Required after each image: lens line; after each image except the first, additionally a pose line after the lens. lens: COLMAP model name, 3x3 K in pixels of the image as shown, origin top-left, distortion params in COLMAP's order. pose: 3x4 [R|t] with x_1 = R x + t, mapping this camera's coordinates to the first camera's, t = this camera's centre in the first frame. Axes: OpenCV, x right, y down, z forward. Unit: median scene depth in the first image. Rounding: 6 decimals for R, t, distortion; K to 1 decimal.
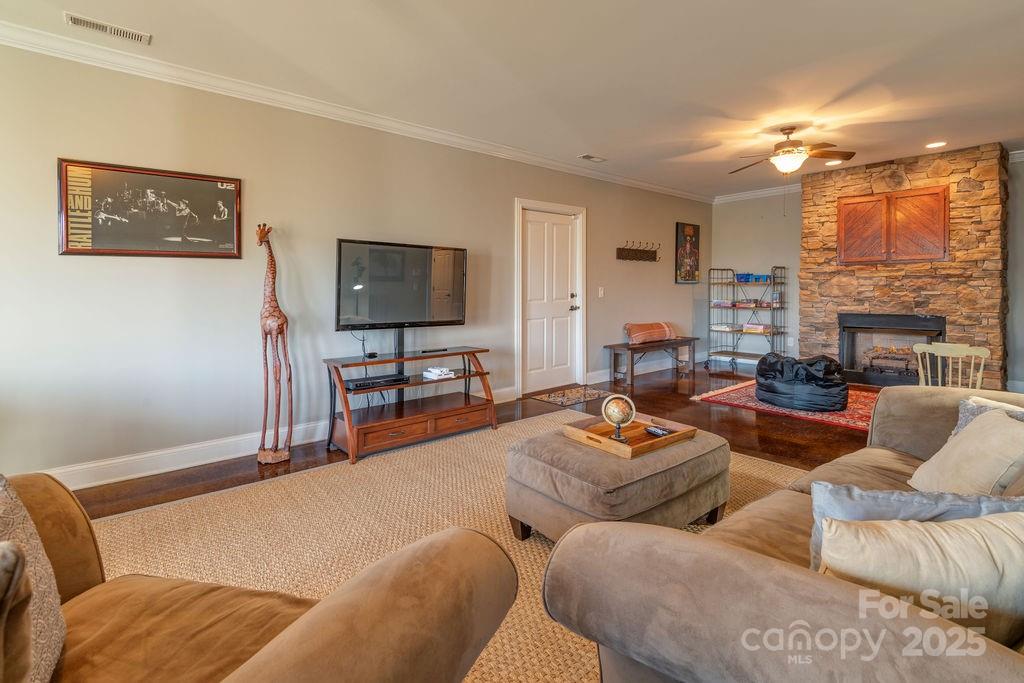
lens RADIAL K [[462.3, 0, 509.0], [0, 462.3, 289.7], [0, 0, 1]] dist [-0.013249, -0.000265]
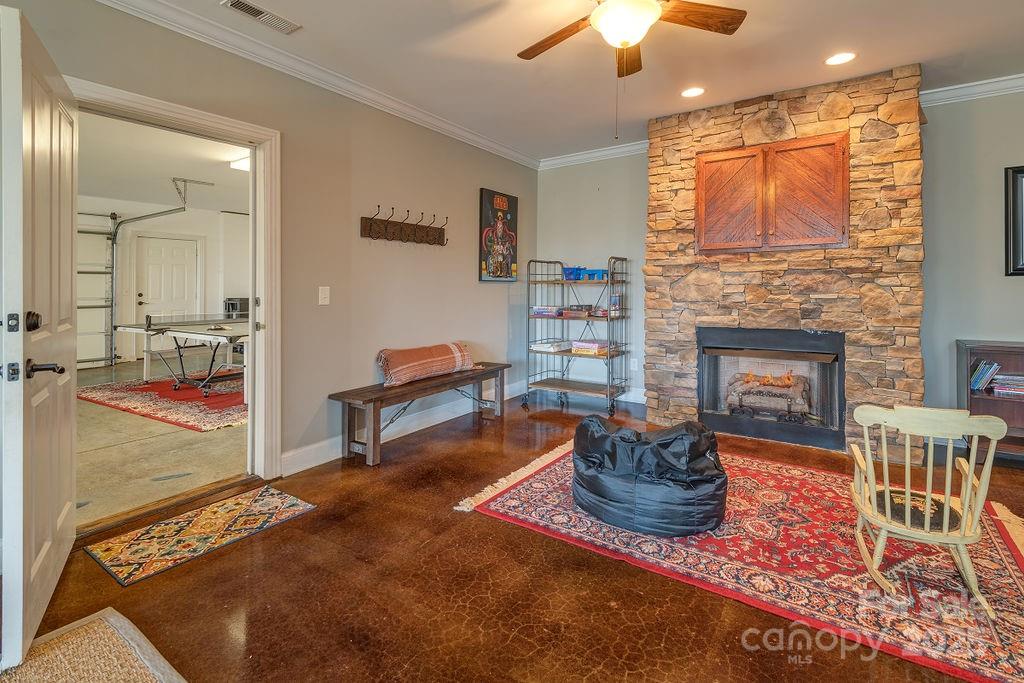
lens RADIAL K [[480.5, 0, 524.6], [0, 480.5, 290.4], [0, 0, 1]] dist [0.020815, -0.000279]
pose [[0.950523, -0.000076, 0.310653, 0.264360], [-0.000188, 1.000000, 0.000818, -0.001660], [-0.310653, -0.000836, 0.950523, 0.415351]]
